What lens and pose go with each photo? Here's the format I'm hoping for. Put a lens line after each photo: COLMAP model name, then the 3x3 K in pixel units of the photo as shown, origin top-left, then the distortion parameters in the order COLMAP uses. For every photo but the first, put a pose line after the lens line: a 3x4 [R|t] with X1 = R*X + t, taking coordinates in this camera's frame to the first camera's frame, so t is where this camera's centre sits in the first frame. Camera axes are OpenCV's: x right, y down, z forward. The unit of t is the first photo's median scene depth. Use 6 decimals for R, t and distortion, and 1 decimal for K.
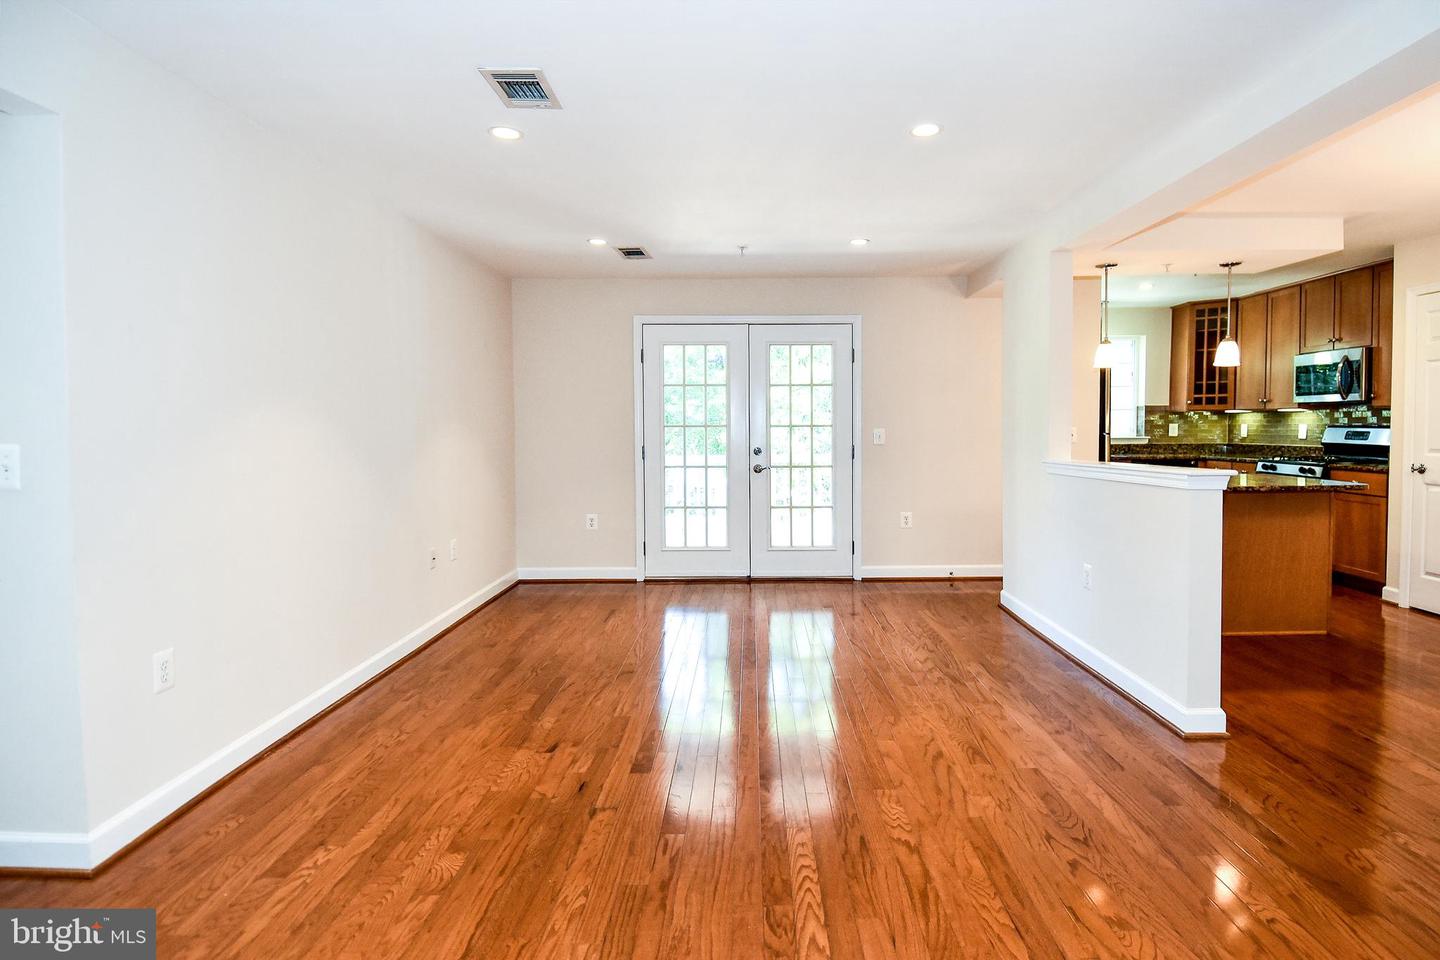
lens RADIAL K [[755.7, 0, 753.9], [0, 755.7, 455.4], [0, 0, 1]] dist [0.063649, -0.064931]
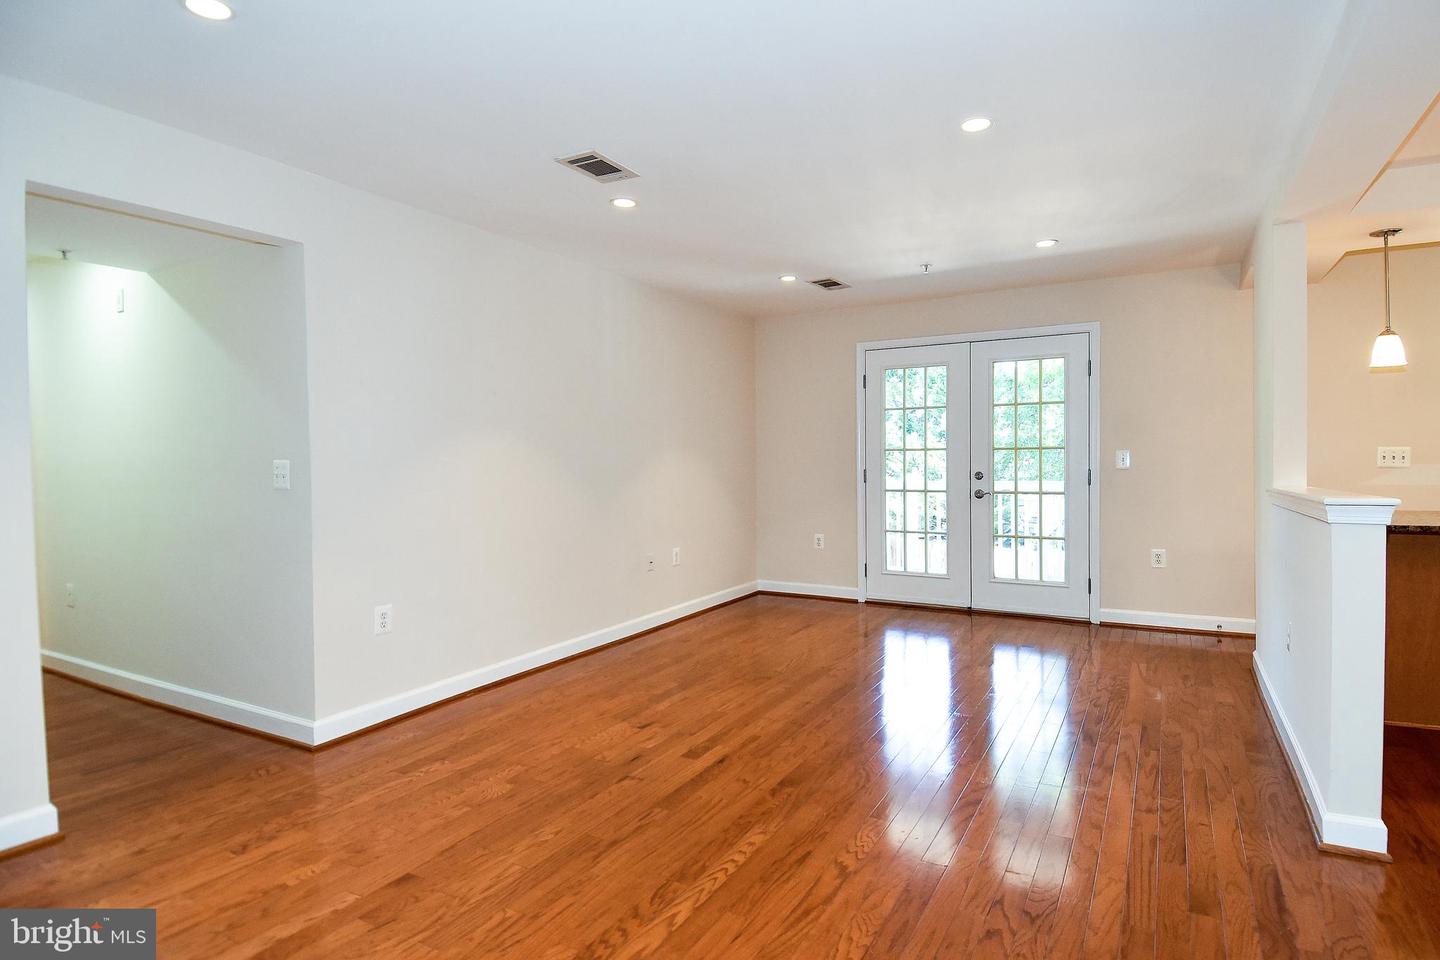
lens RADIAL K [[756.9, 0, 753.3], [0, 756.9, 484.8], [0, 0, 1]] dist [0.061423, -0.068928]
pose [[0.877225, 0.015451, -0.479831, 0.232536], [-0.013348, 0.999881, 0.007795, 0.002036], [0.479894, -0.000433, 0.877326, 0.031225]]
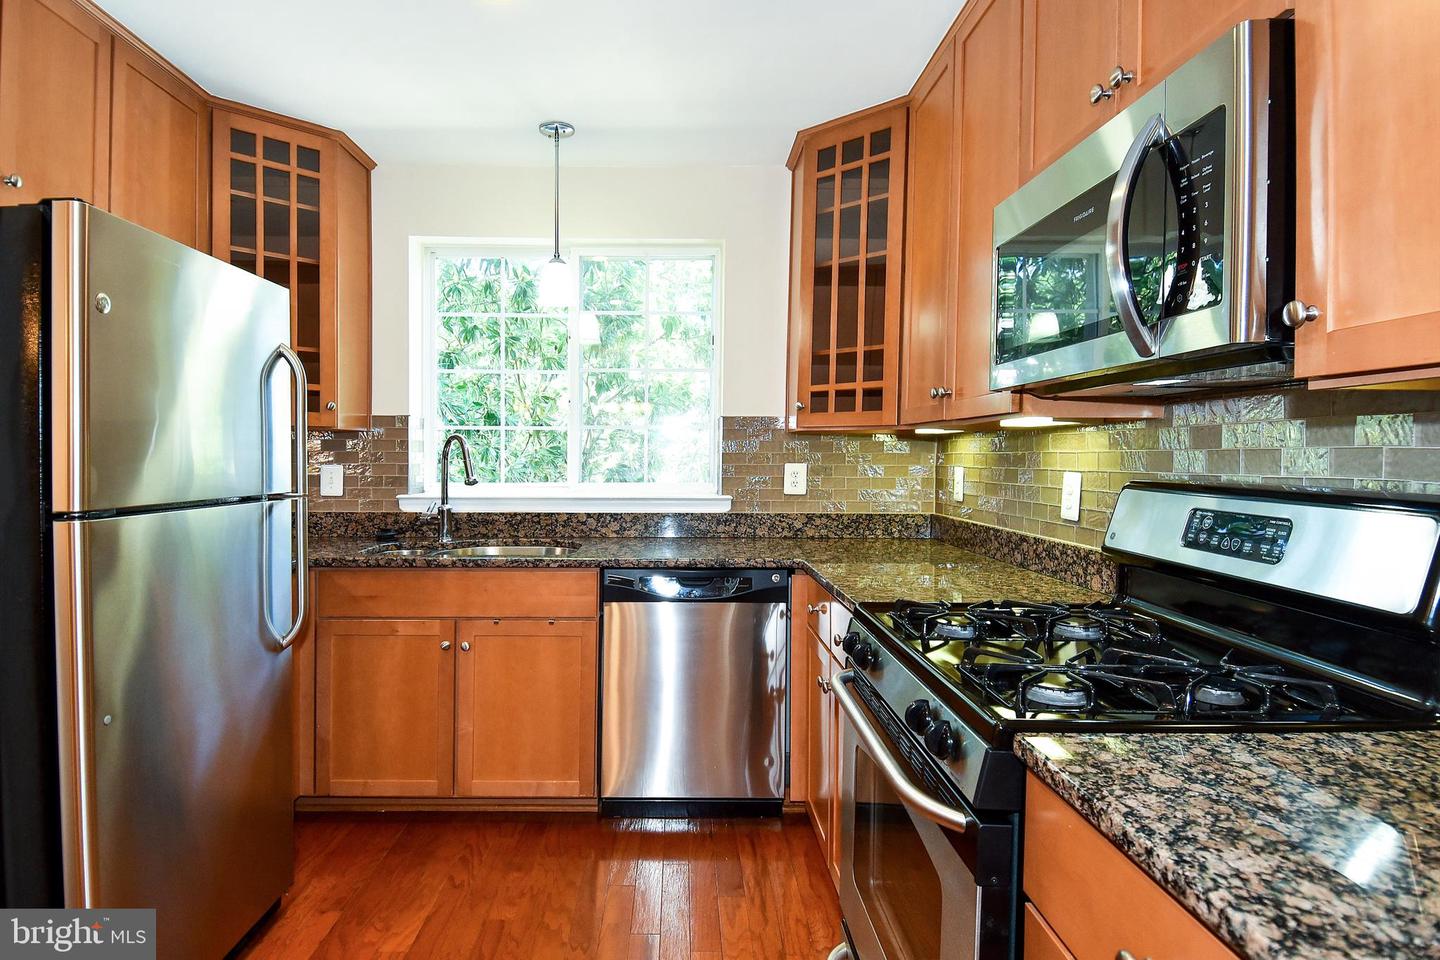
lens RADIAL K [[766.6, 0, 703.3], [0, 766.6, 461.8], [0, 0, 1]] dist [0.062611, -0.067709]
pose [[0.999456, 0.010446, 0.031294, 0.709217], [-0.009500, 0.999498, -0.030216, -0.042756], [-0.031594, 0.029903, 0.999053, 0.884375]]
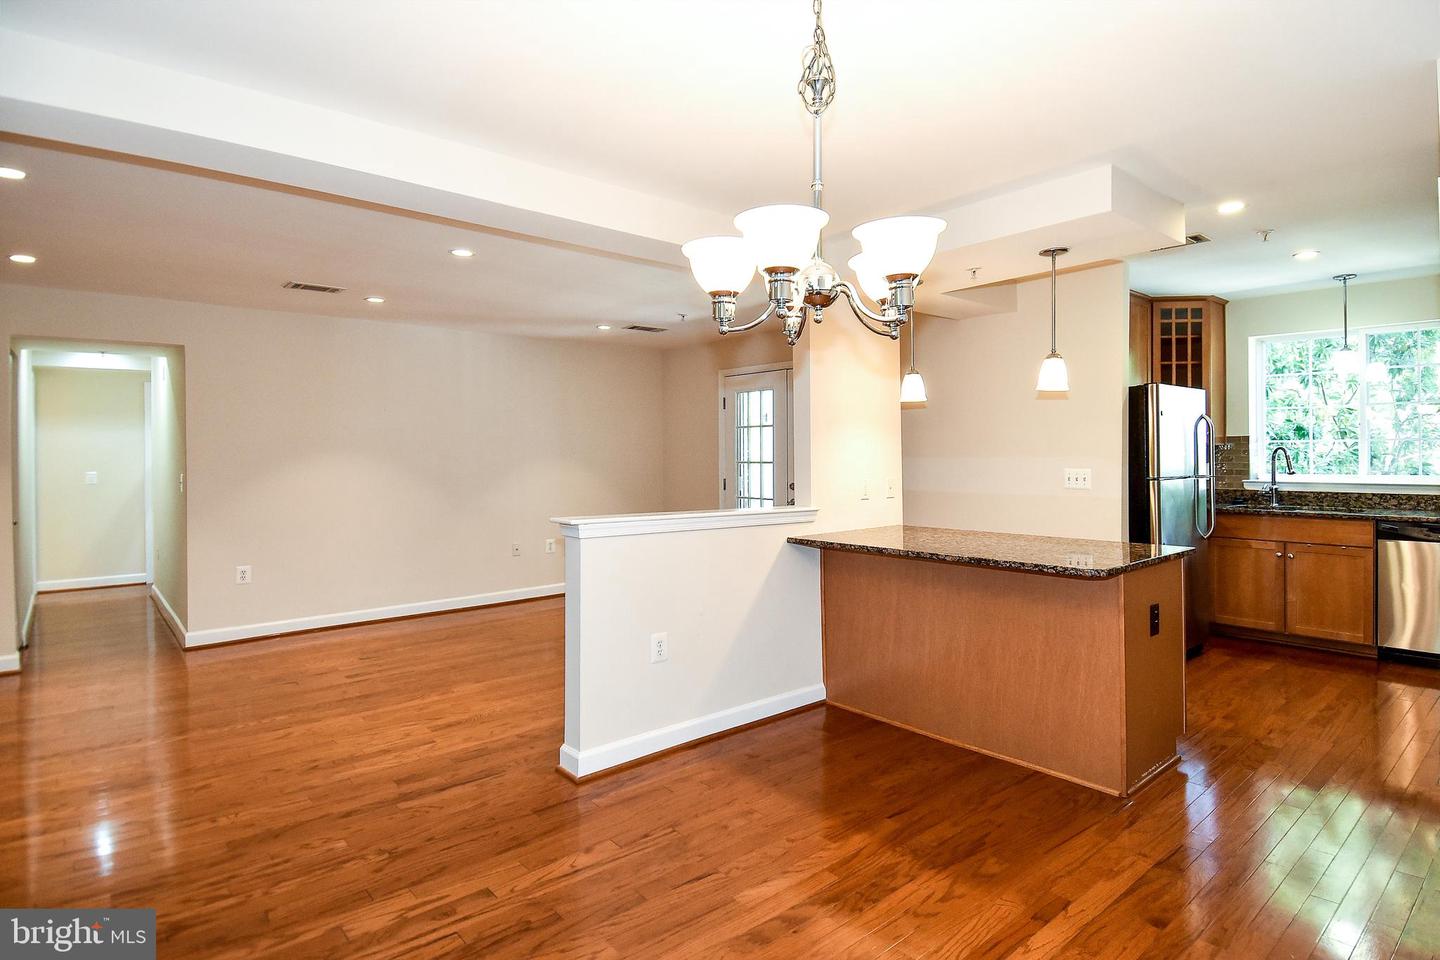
lens RADIAL K [[755.7, 0, 753.9], [0, 755.7, 455.4], [0, 0, 1]] dist [0.063649, -0.064931]
pose [[0.662163, 0.001076, -0.749359, 0.843283], [-0.024929, 0.999477, -0.020594, -0.028568], [0.748945, 0.032317, 0.661844, 0.268752]]
